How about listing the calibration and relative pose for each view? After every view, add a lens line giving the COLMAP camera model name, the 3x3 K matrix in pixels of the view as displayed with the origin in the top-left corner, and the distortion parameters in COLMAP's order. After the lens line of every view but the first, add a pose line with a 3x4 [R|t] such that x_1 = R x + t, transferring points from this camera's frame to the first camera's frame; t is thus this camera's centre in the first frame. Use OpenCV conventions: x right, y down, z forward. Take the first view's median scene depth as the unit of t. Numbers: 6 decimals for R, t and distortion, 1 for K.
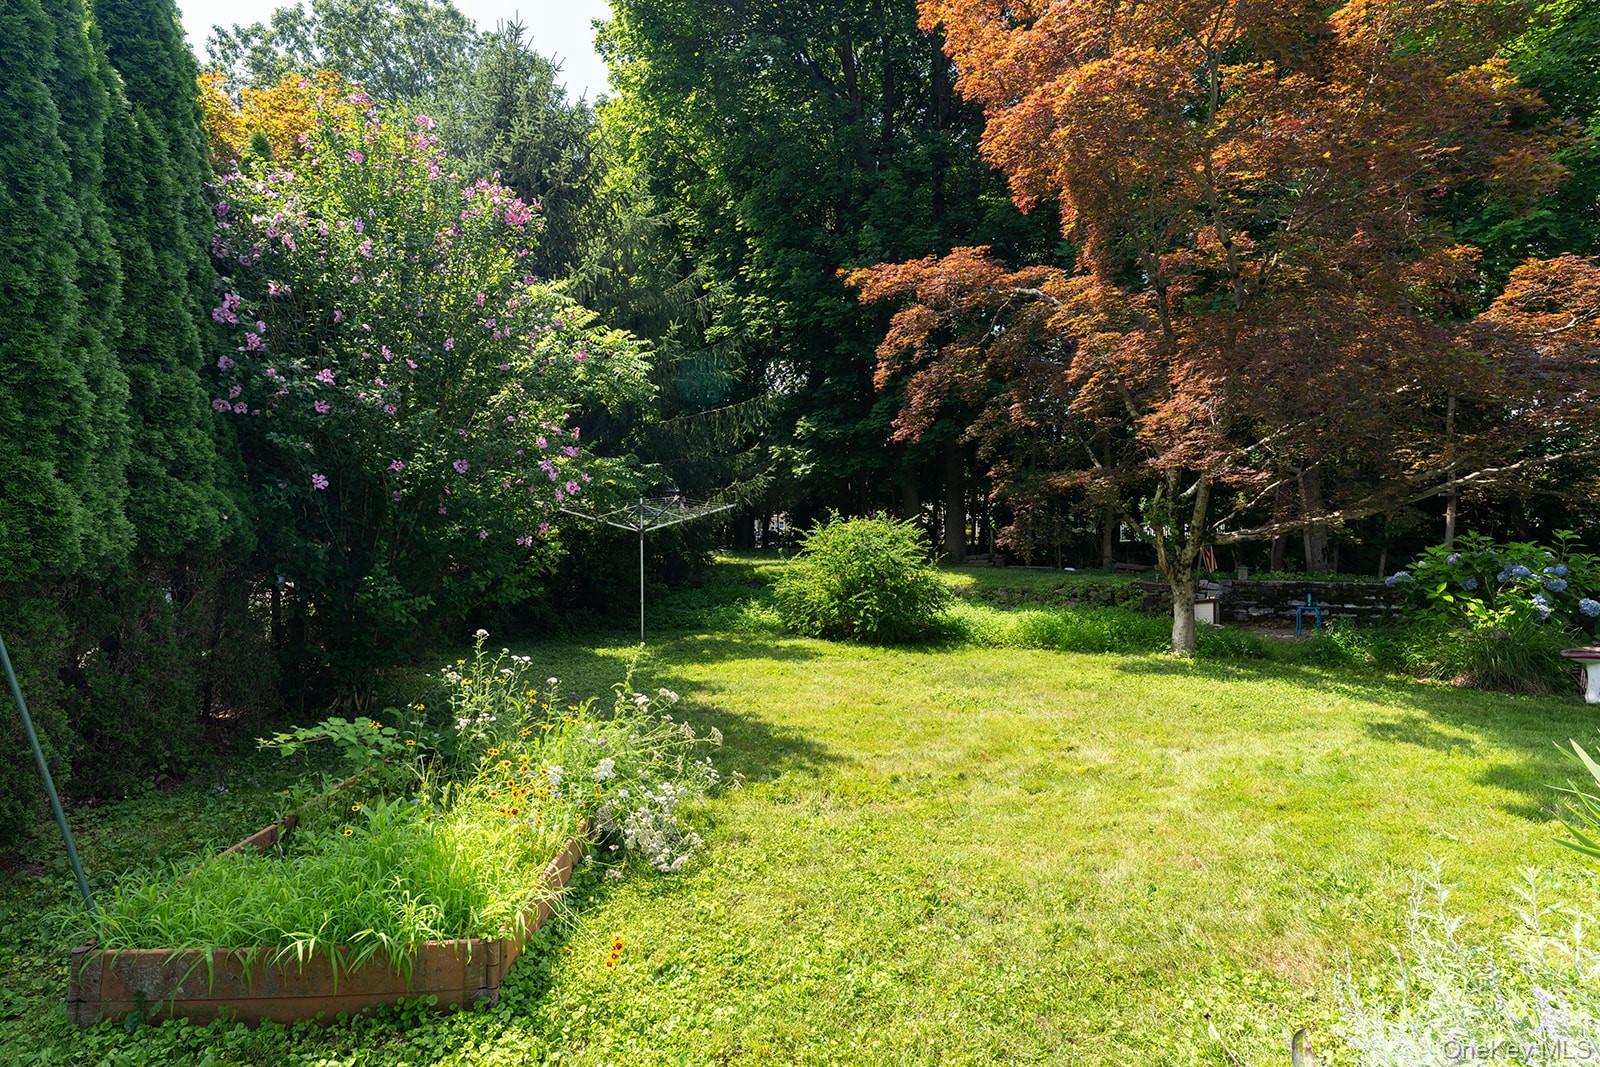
lens RADIAL K [[871.9, 0, 799.6], [0, 871.9, 535.1], [0, 0, 1]] dist [-0.004083, -0.000104]
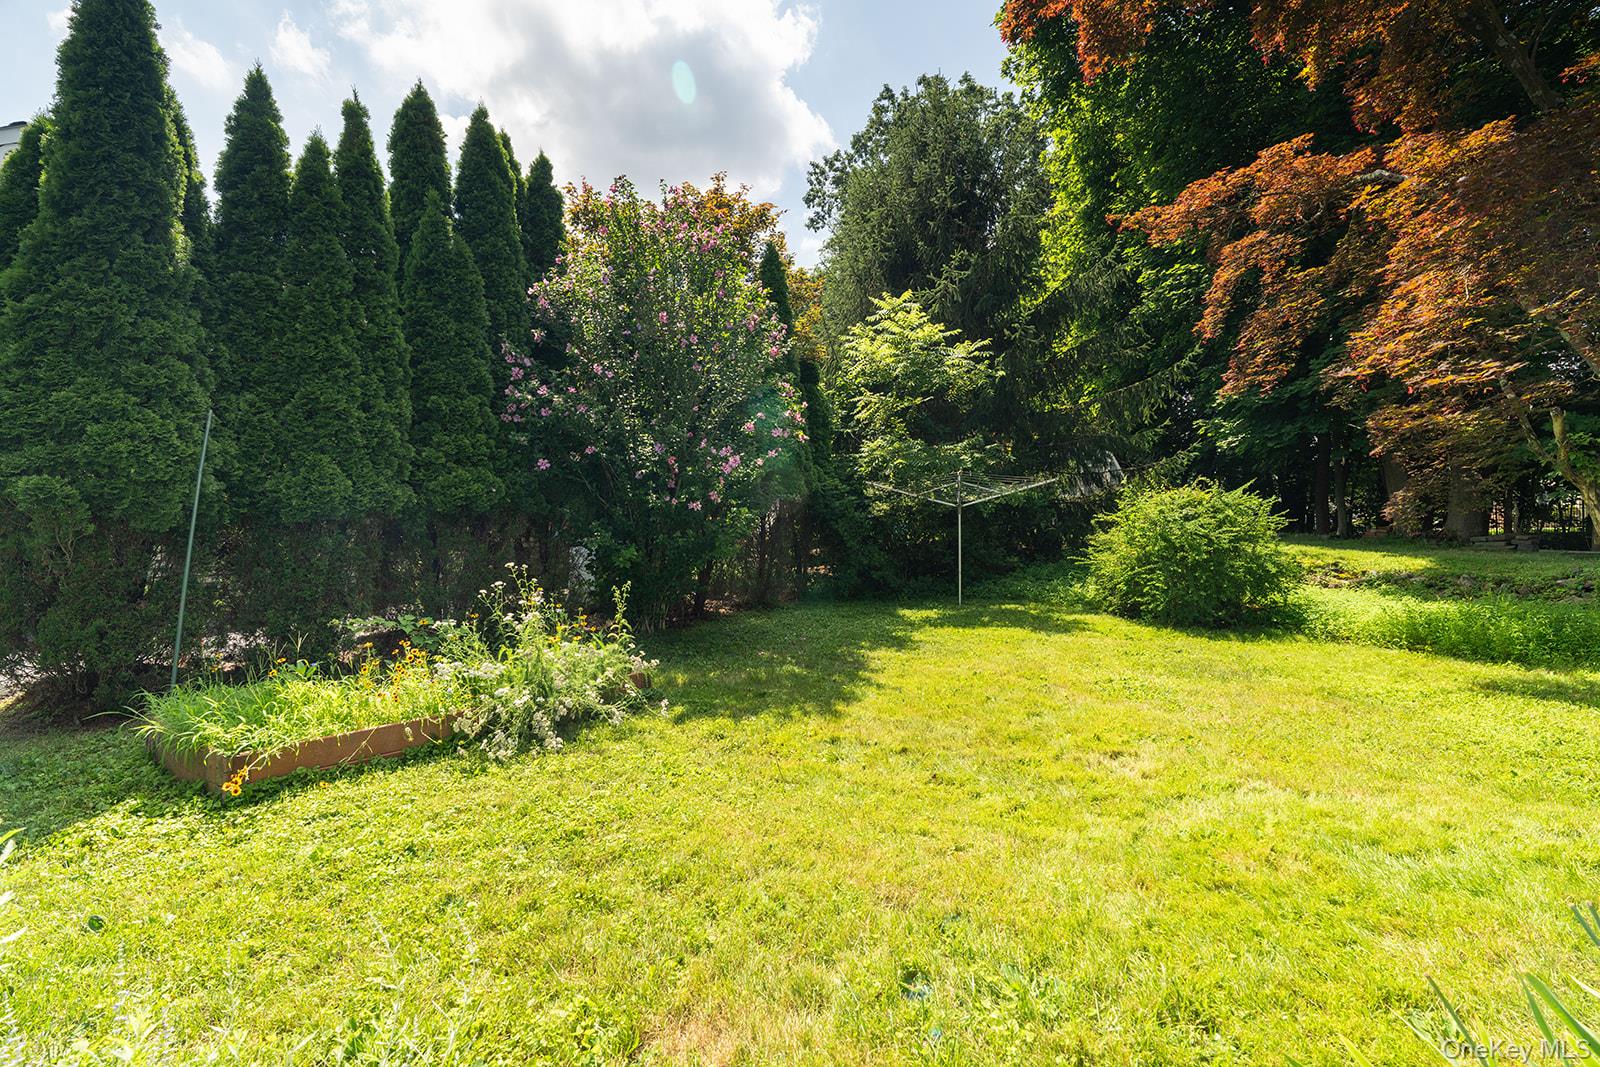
lens RADIAL K [[743.5, 0, 799.9], [0, 743.5, 533.5], [0, 0, 1]] dist [0.002151, 0.000263]
pose [[0.765801, 0.001327, -0.643076, 0.208650], [0.005480, 0.999948, 0.008589, 0.016191], [0.643054, -0.010101, 0.765754, 0.126882]]
